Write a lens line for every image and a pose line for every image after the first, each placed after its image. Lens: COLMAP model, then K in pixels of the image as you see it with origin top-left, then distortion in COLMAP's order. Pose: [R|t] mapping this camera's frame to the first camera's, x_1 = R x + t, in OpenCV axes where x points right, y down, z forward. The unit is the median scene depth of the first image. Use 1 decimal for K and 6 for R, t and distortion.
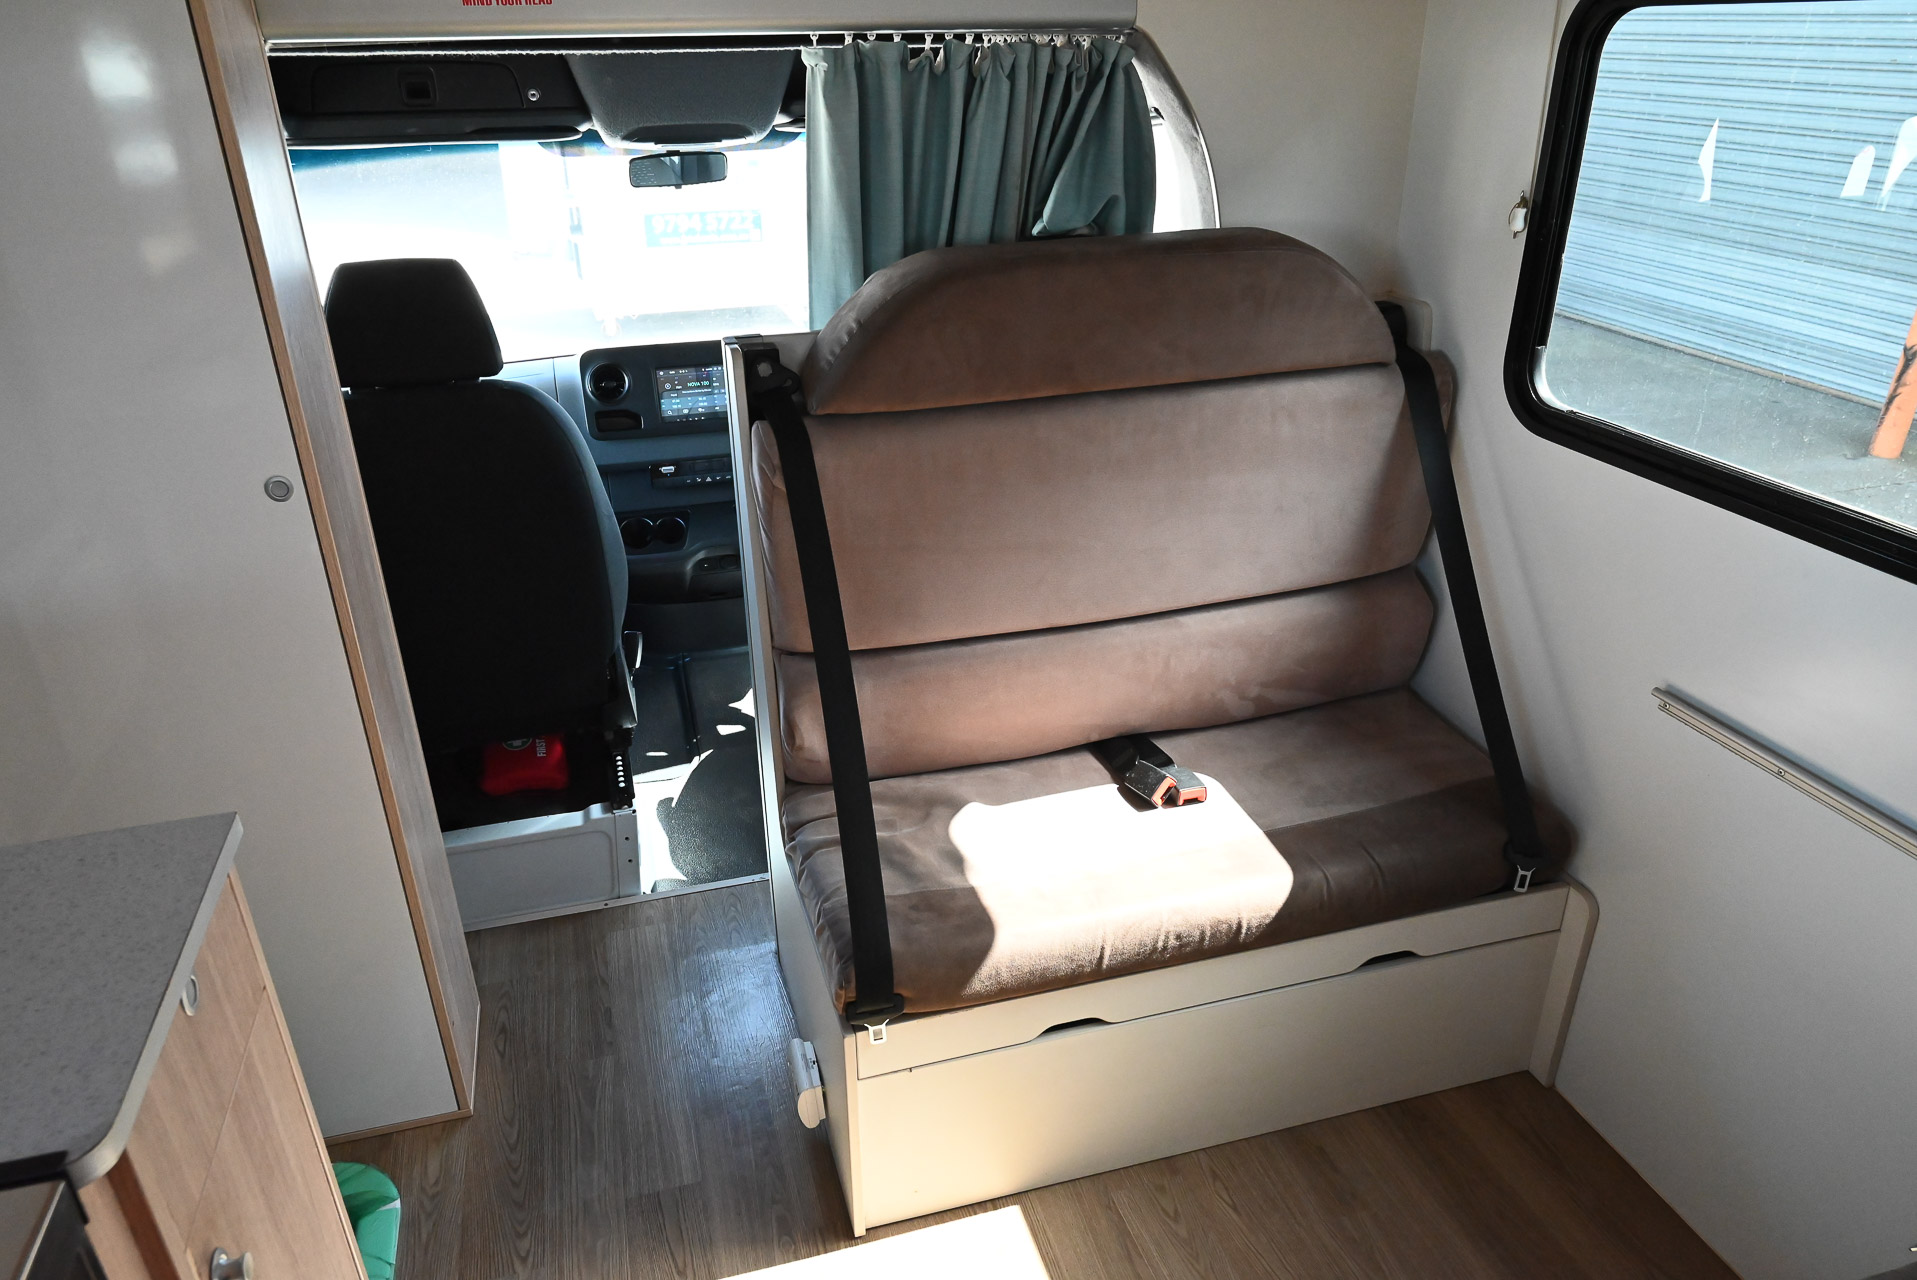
lens RADIAL K [[1293.9, 0, 956.6], [0, 1293.9, 666.9], [0, 0, 1]] dist [-0.005001, -0.002950]
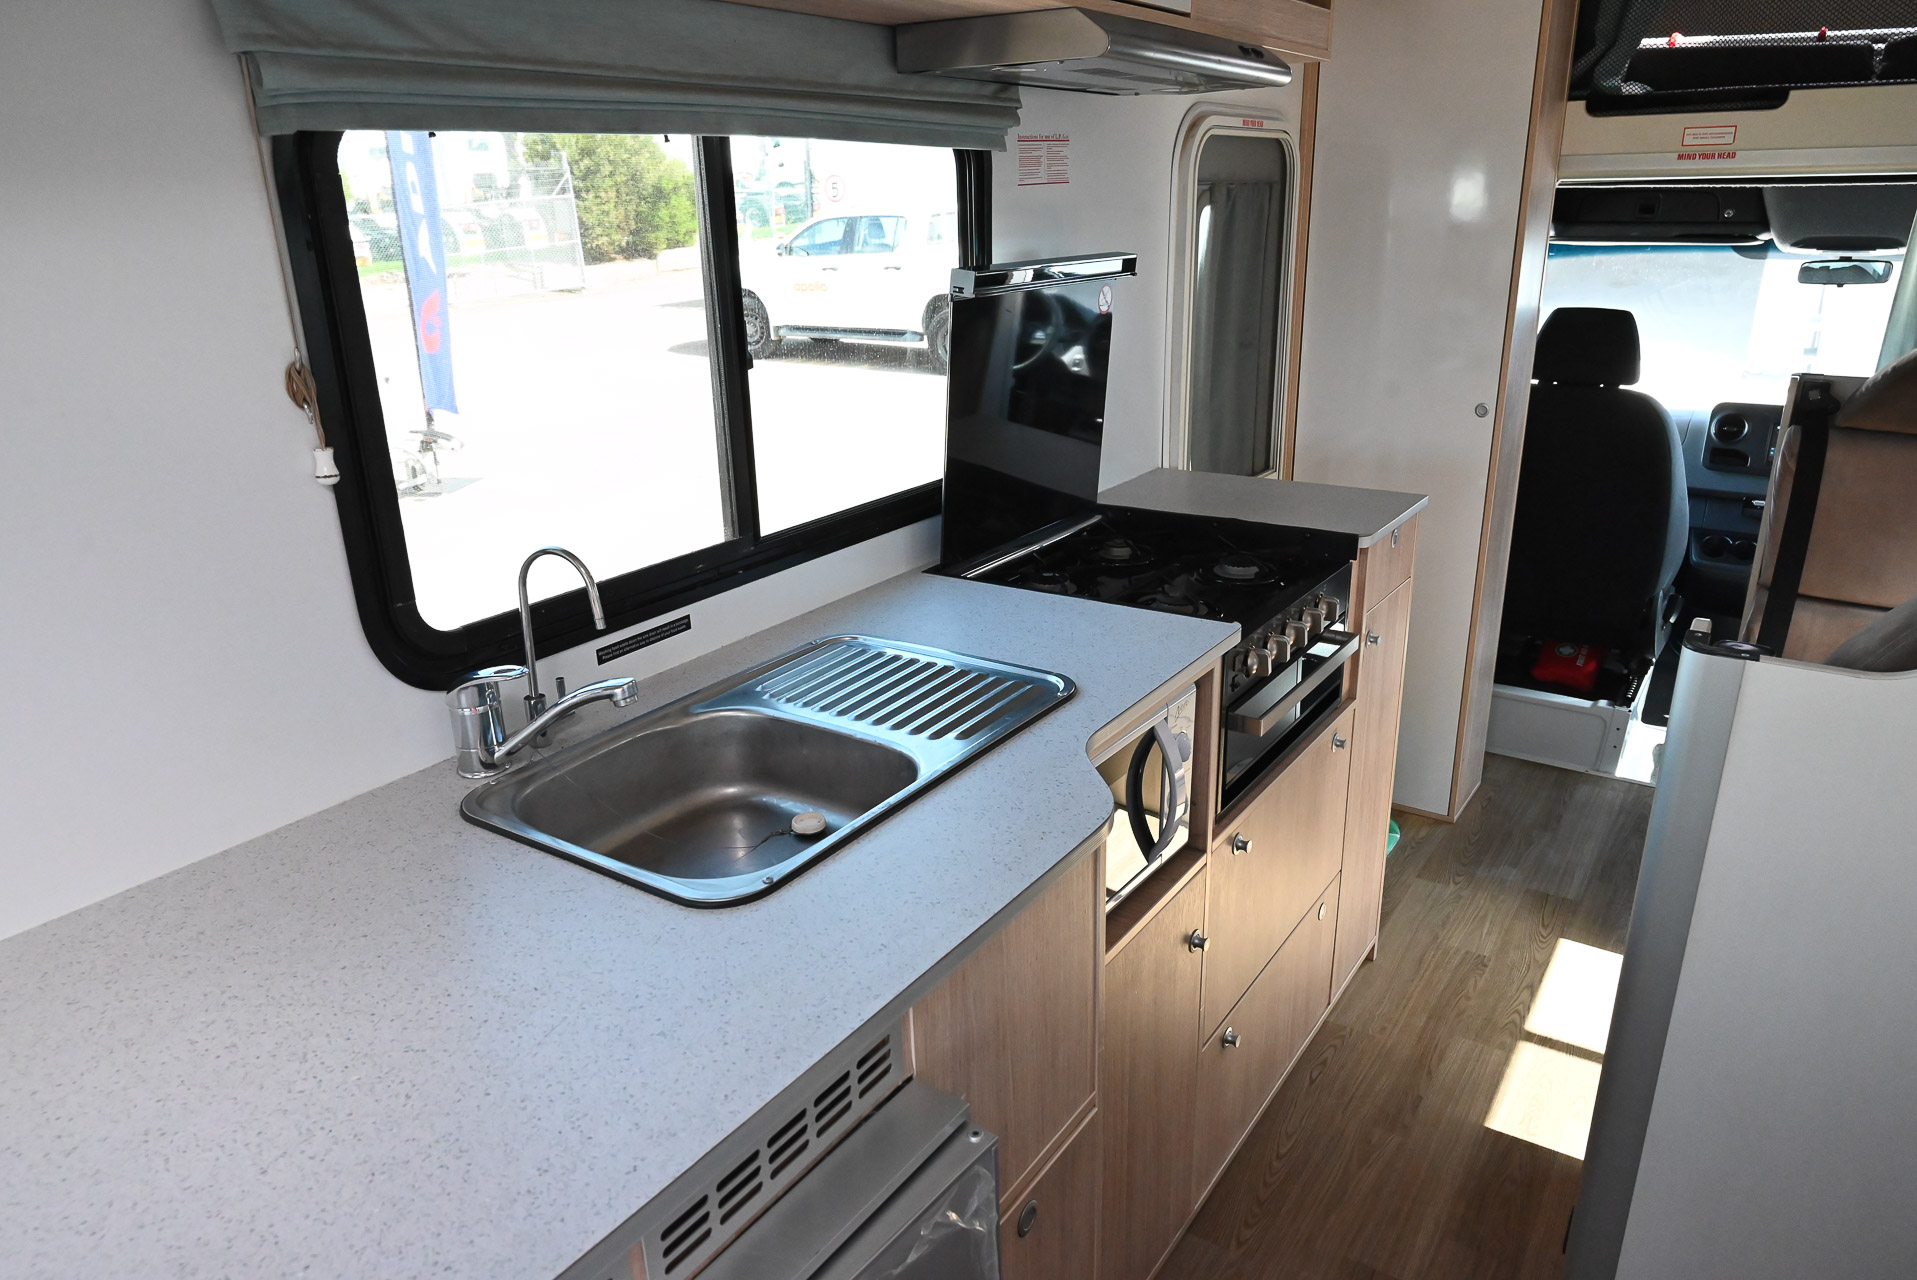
lens RADIAL K [[1256.6, 0, 964.9], [0, 1256.6, 639.0], [0, 0, 1]] dist [-0.006425, 0.000503]
pose [[0.640507, 0.259127, -0.722913, 0.312764], [-0.325712, 0.944154, 0.049847, 0.258993], [0.695458, 0.203534, 0.689138, -0.557757]]
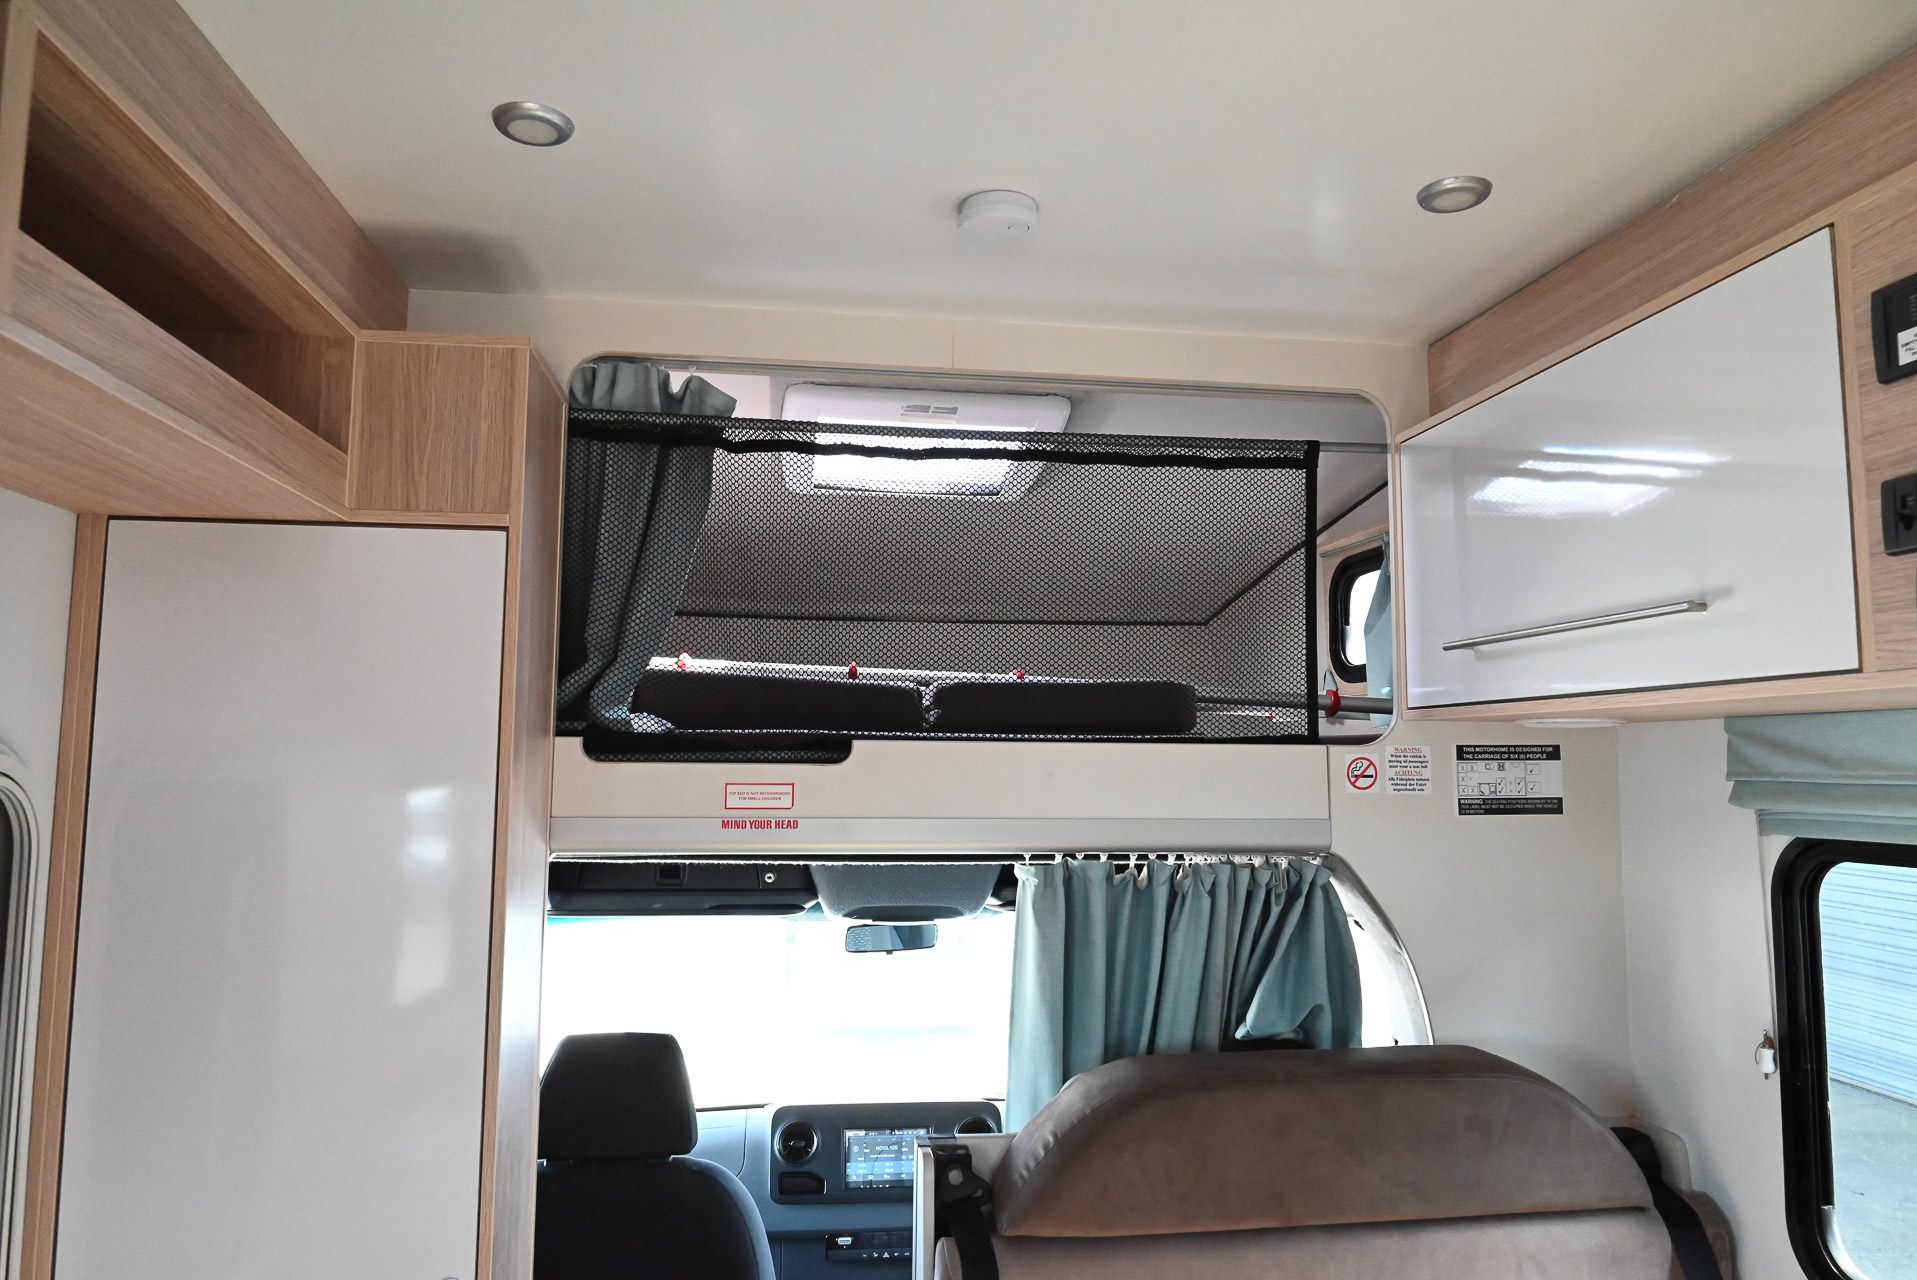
lens RADIAL K [[1299.4, 0, 957.2], [0, 1299.4, 643.2], [0, 0, 1]] dist [-0.002931, -0.002088]
pose [[0.988214, 0.007769, -0.152882, -0.002327], [-0.087060, 0.849991, -0.519553, -0.060654], [0.125912, 0.526739, 0.840650, -0.019858]]
